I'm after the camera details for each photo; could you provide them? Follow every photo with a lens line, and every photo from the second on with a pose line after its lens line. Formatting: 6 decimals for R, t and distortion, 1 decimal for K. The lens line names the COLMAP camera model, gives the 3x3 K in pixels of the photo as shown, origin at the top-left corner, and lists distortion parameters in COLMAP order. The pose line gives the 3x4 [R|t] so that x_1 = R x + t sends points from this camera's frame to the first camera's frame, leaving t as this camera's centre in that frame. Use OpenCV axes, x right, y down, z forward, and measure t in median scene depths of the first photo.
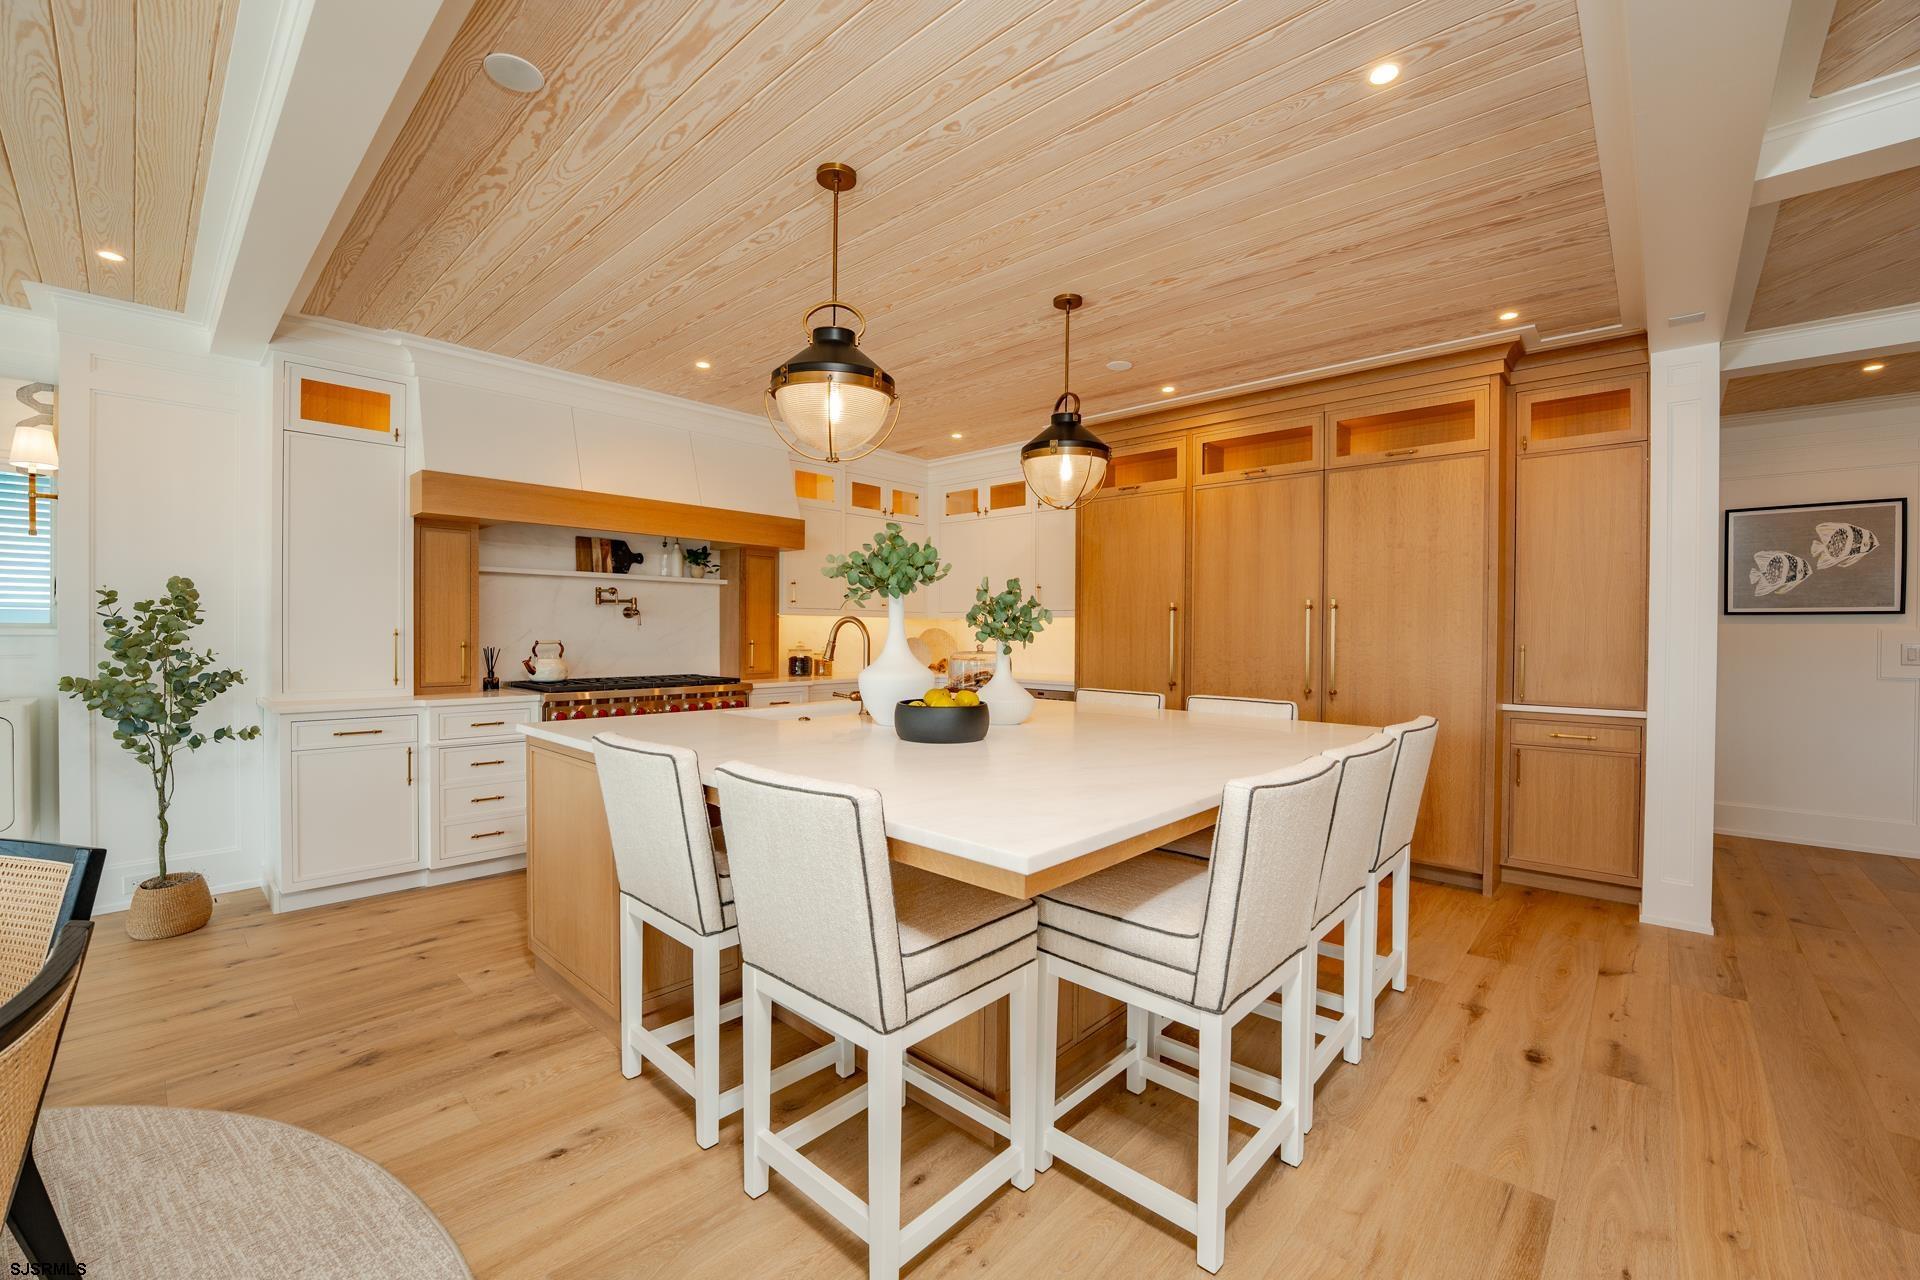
lens RADIAL K [[780.9, 0, 962.8], [0, 780.9, 636.6], [0, 0, 1]] dist [-0.036302, 0.006711]
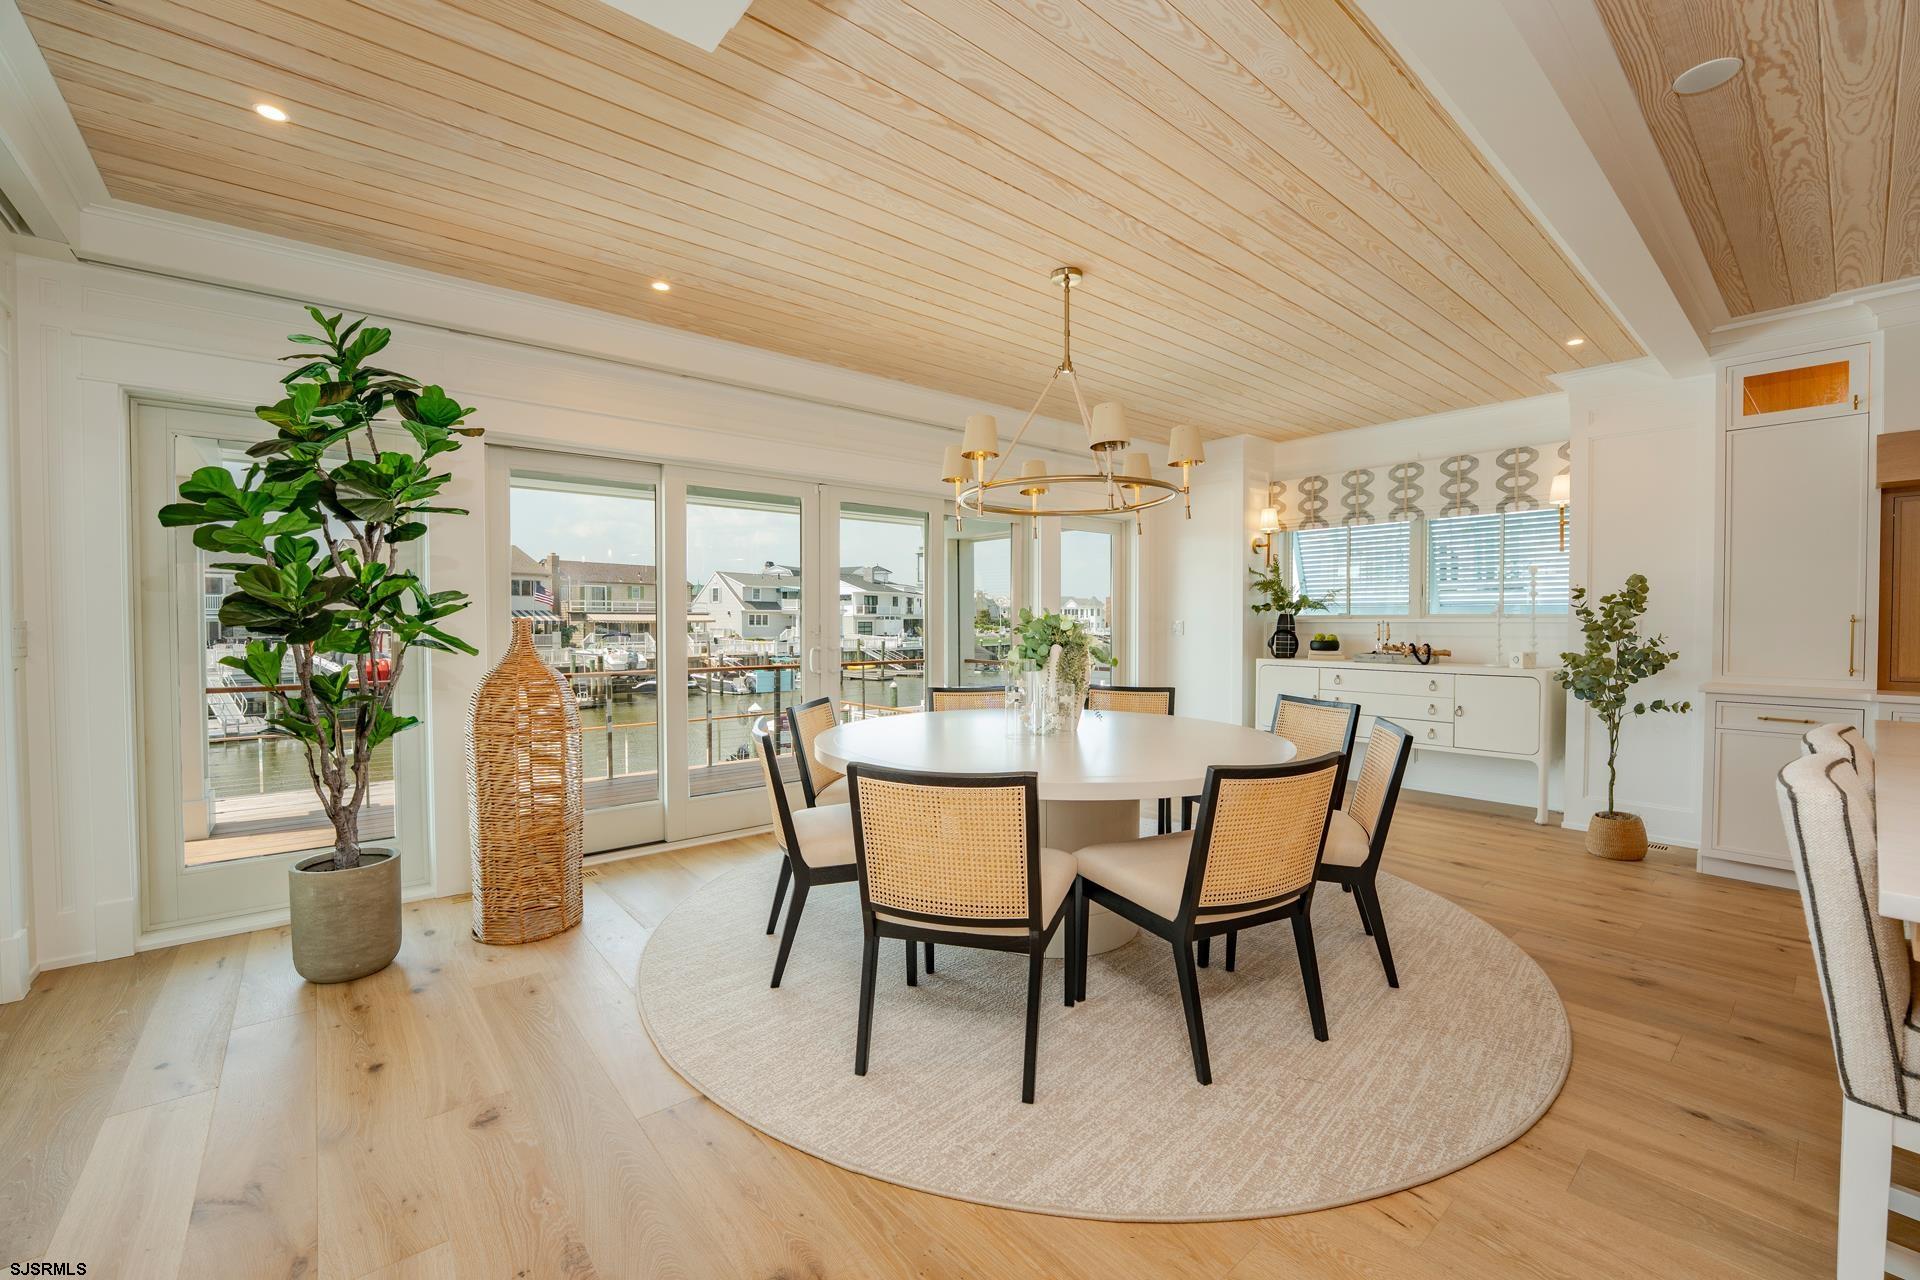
lens RADIAL K [[780.9, 0, 964.8], [0, 780.9, 636.6], [0, 0, 1]] dist [-0.036302, 0.006711]
pose [[-0.128796, 0.013735, -0.991576, 0.353637], [-0.007366, 0.999863, 0.014807, 0.012205], [0.991644, 0.009211, -0.128677, 0.080391]]
